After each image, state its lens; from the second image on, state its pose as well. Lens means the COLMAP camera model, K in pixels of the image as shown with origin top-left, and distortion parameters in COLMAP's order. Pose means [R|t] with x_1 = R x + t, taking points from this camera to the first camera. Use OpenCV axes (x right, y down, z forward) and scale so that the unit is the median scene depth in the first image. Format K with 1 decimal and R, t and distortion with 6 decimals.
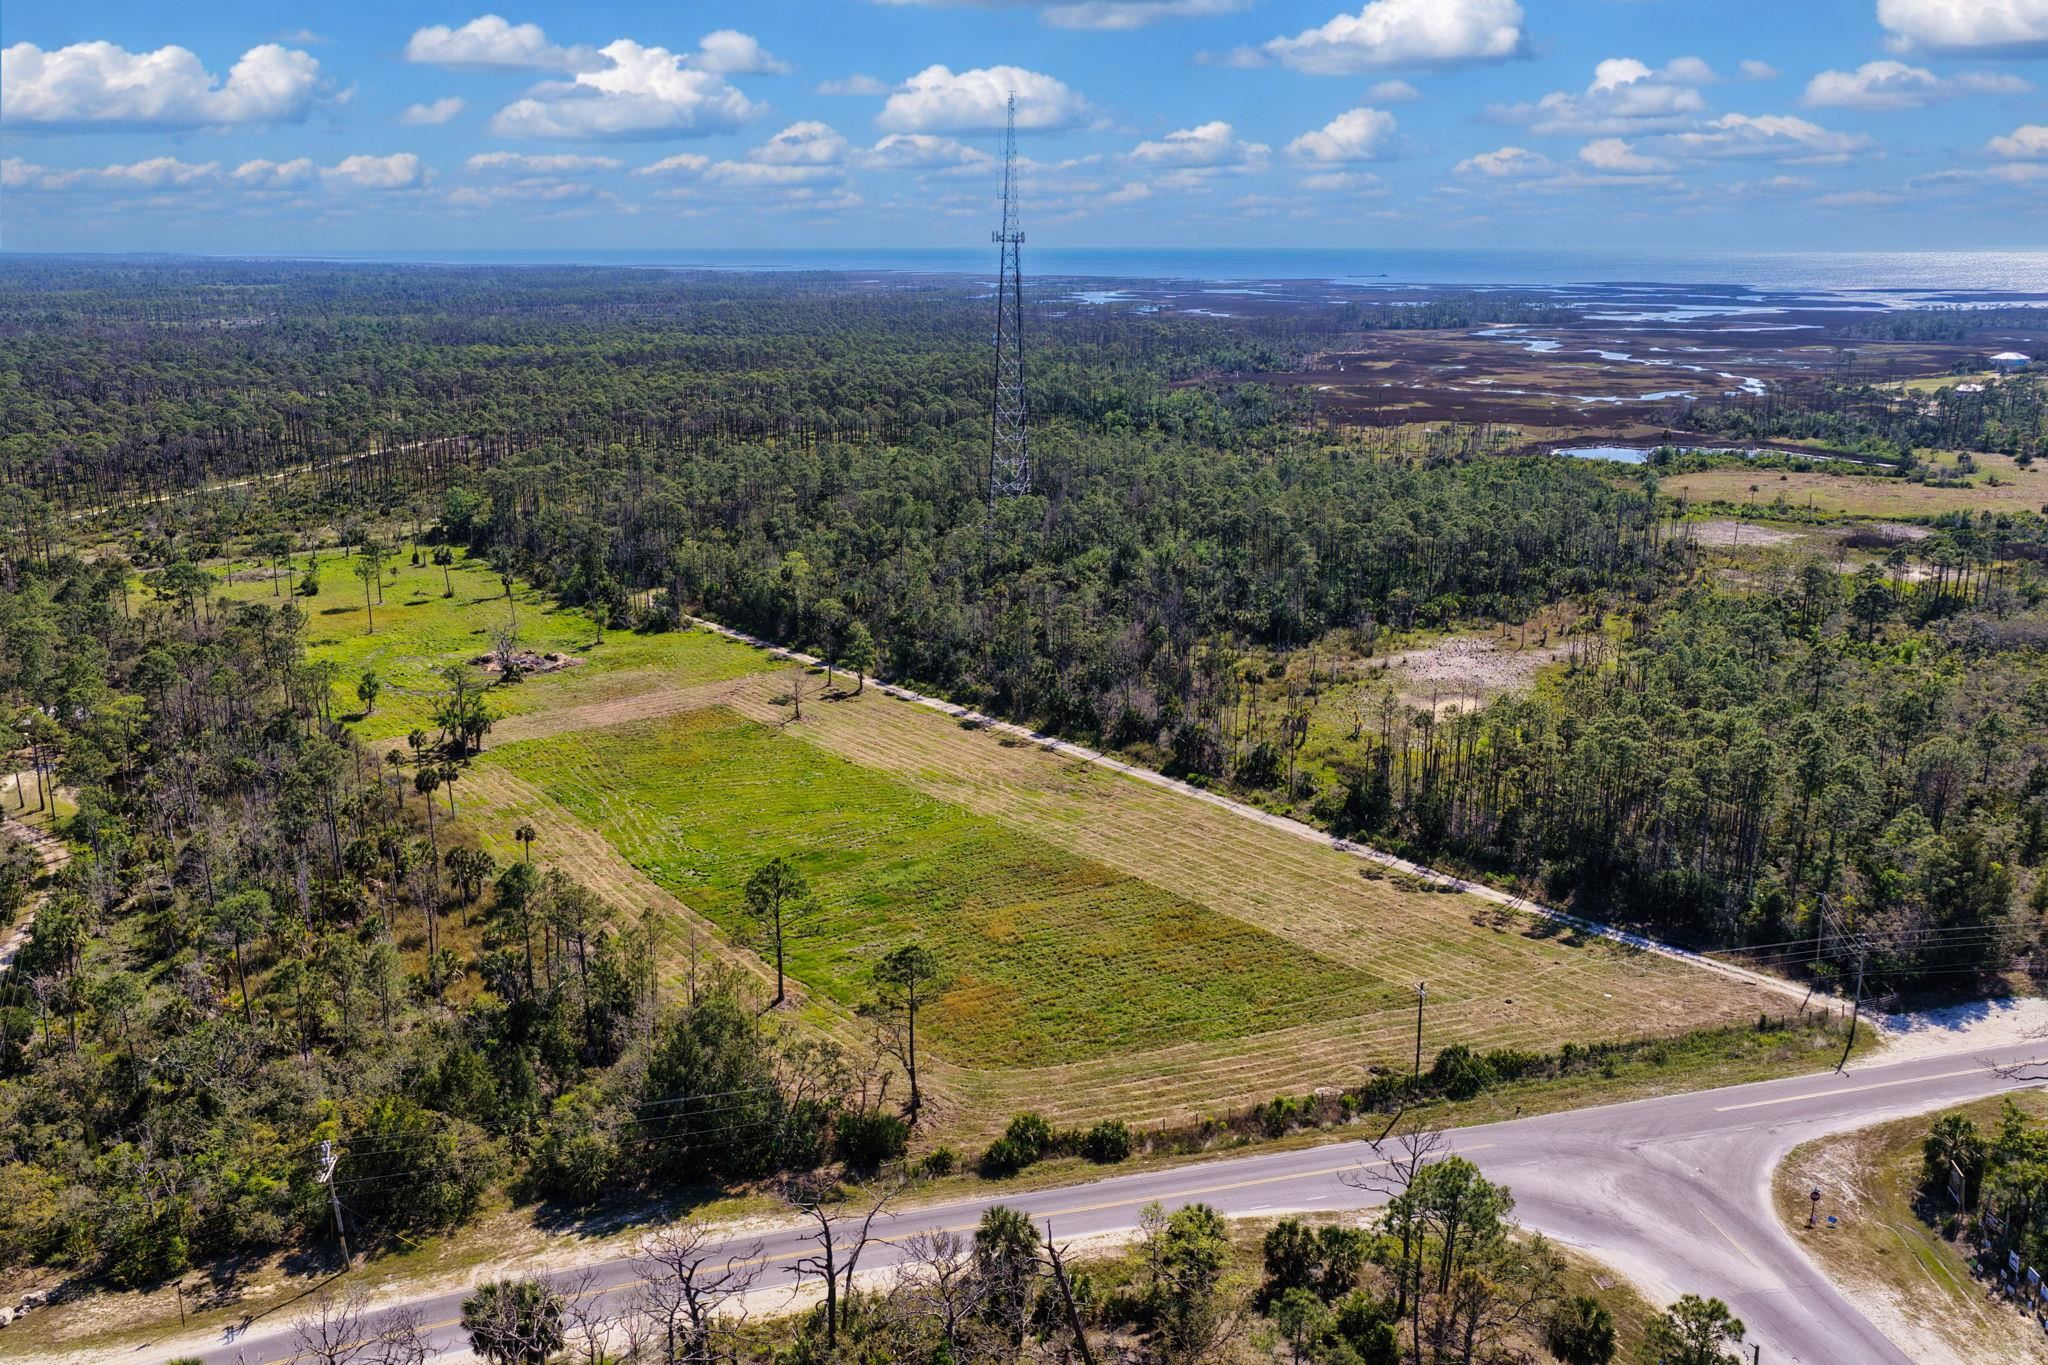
lens RADIAL K [[1725.2, 0, 1024.0], [0, 1725.2, 682.5], [0, 0, 1]] dist [-0.003812, 0.017298]
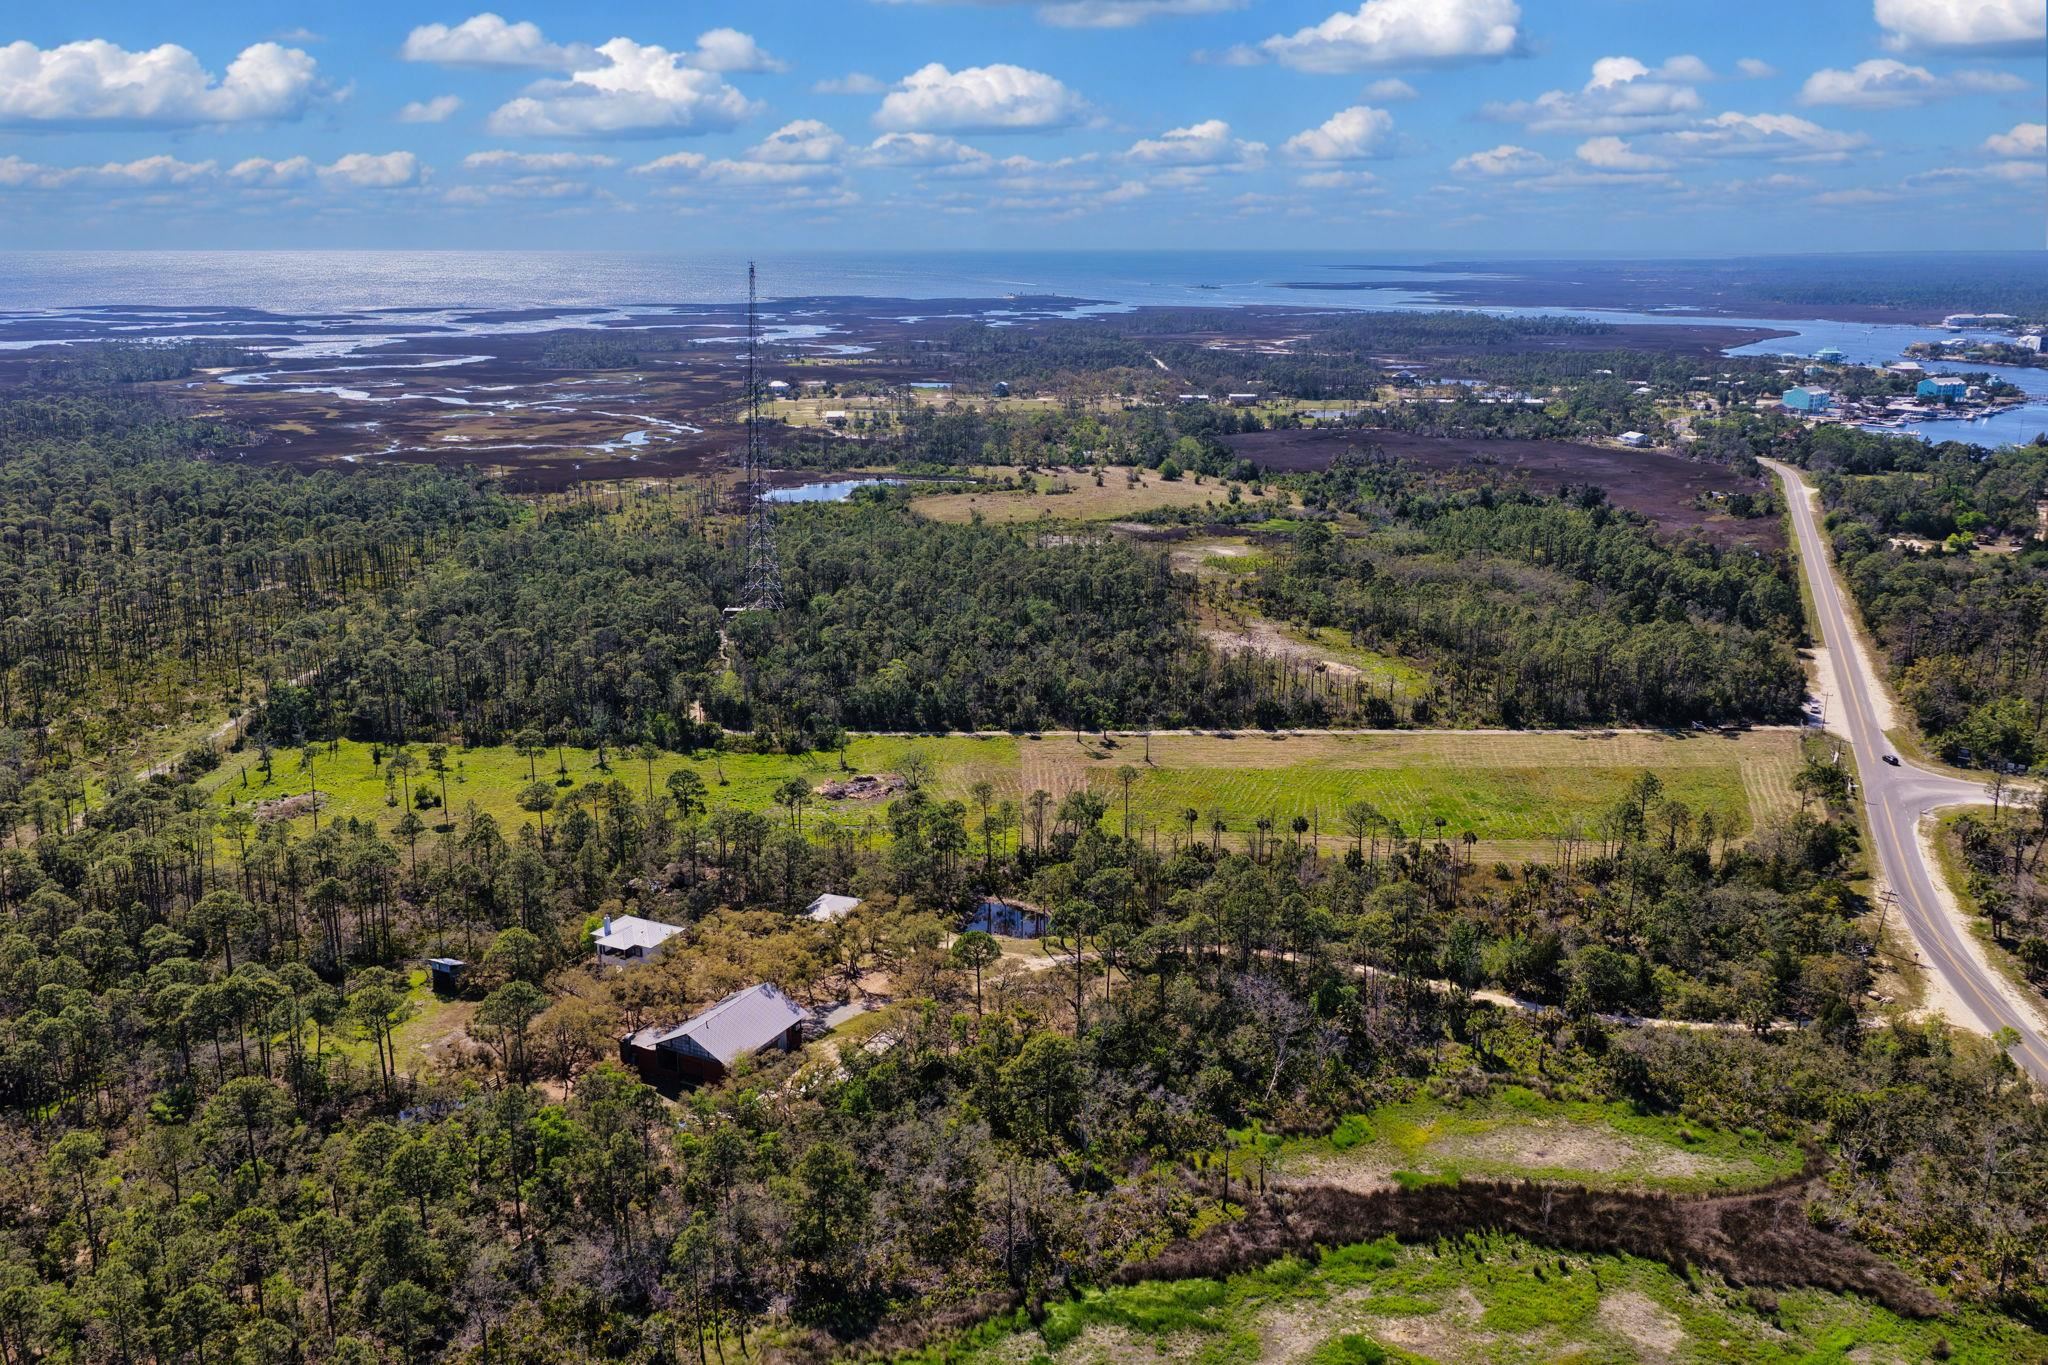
lens RADIAL K [[1675.9, 0, 1024.0], [0, 1675.9, 682.5], [0, 0, 1]] dist [-0.007623, 0.003845]
pose [[0.620640, -0.198973, 0.758430, -1.118362], [0.194783, 0.976070, 0.096675, -0.177553], [-0.759516, 0.087729, 0.644545, 0.170772]]
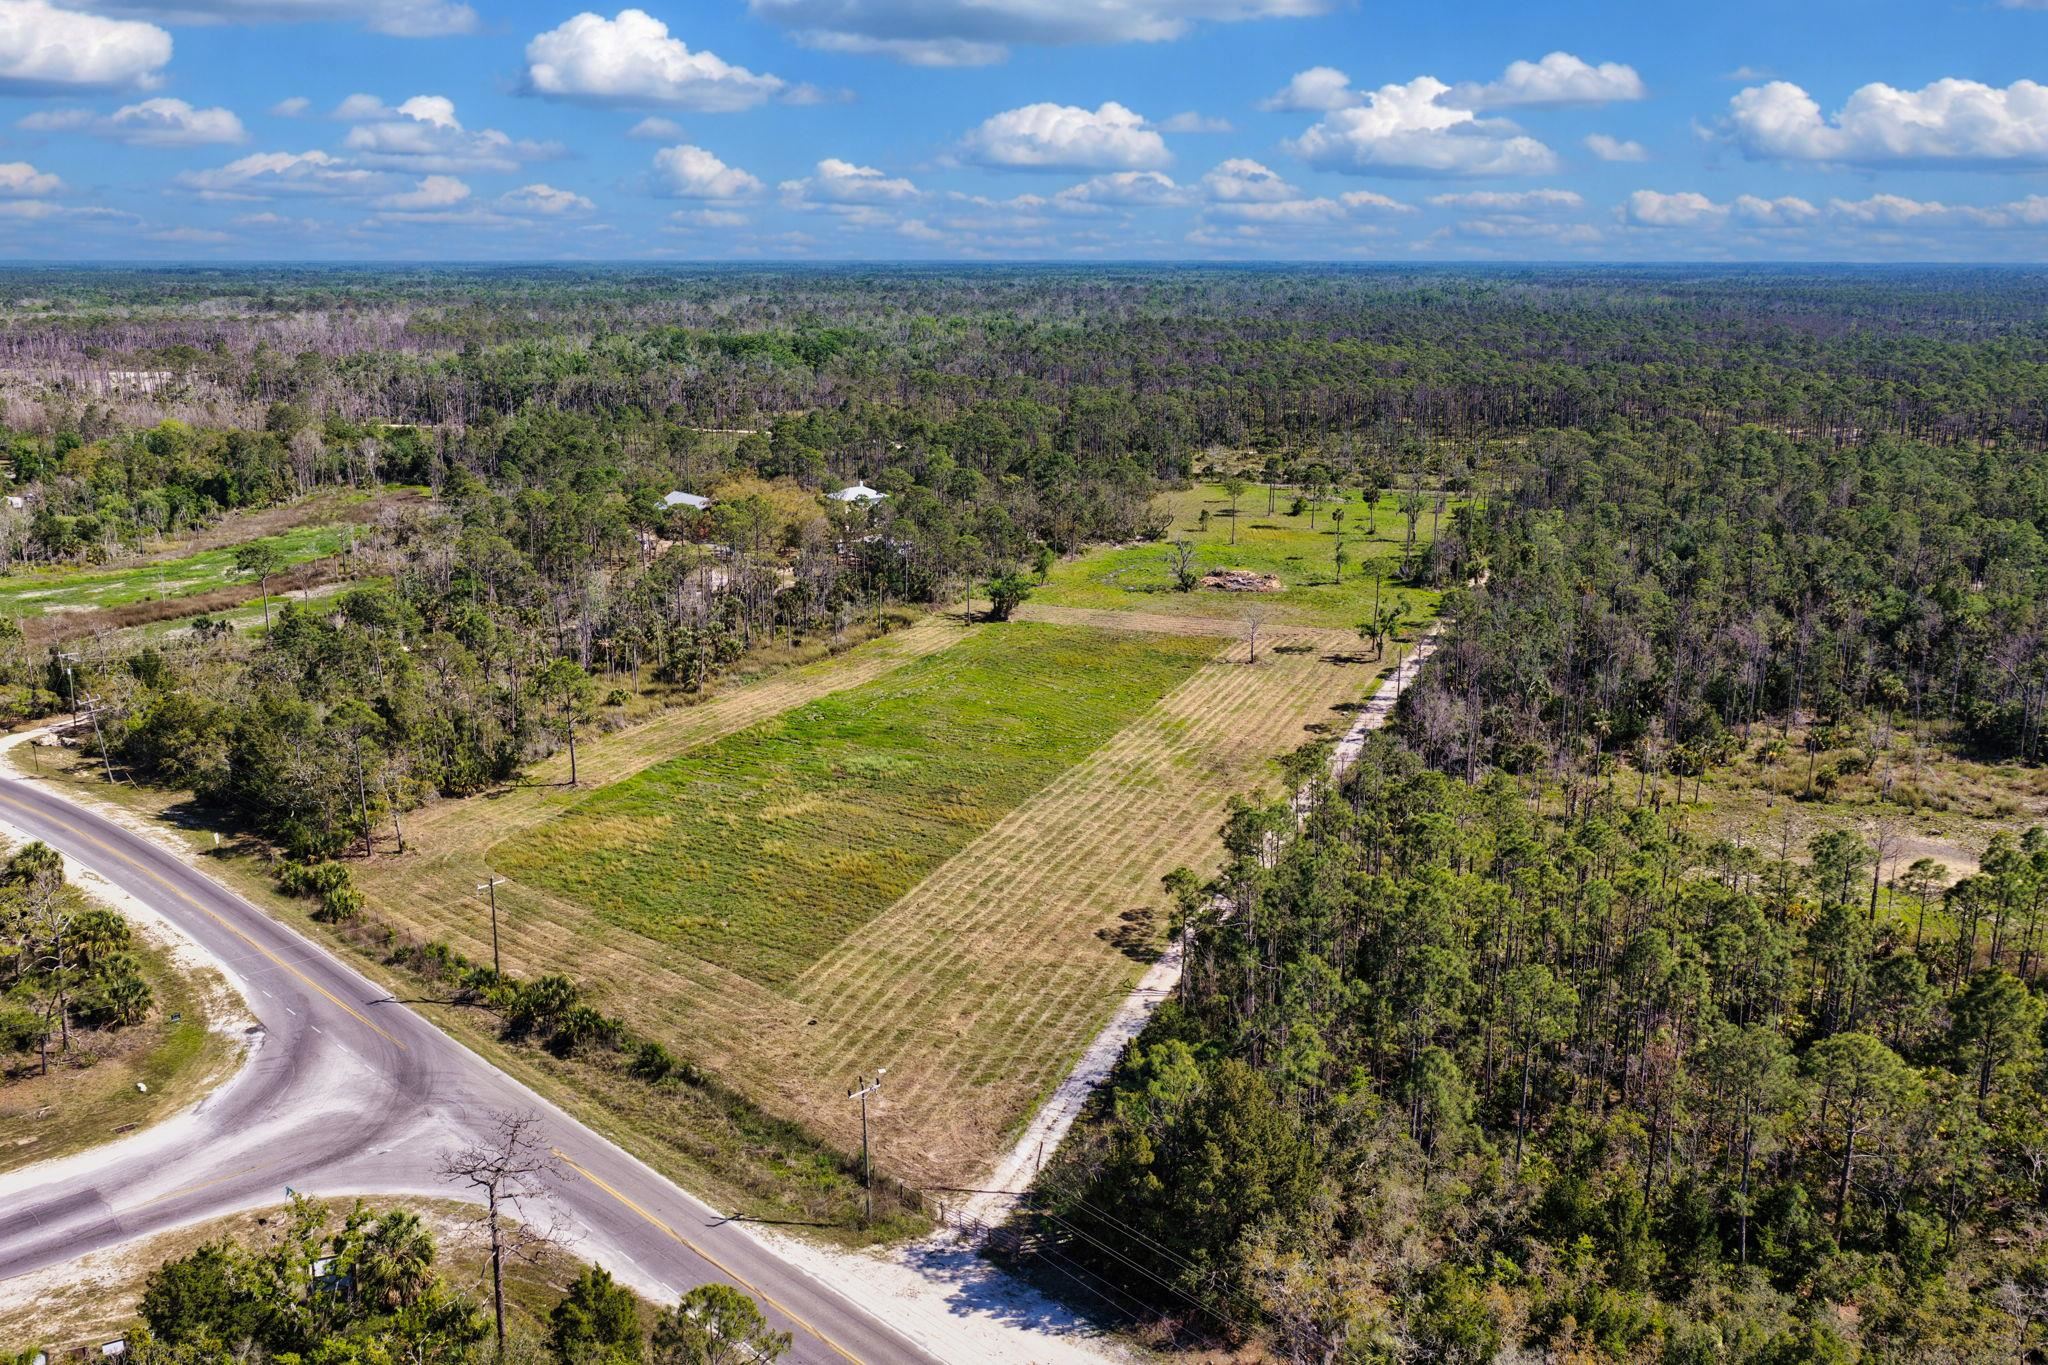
lens RADIAL K [[1725.2, 0, 1024.0], [0, 1725.2, 682.5], [0, 0, 1]] dist [-0.003812, 0.017298]
pose [[0.490424, 0.213539, -0.844917, 0.557567], [-0.220123, 0.968432, 0.116987, -0.047619], [0.843226, 0.128612, 0.521947, 0.370865]]
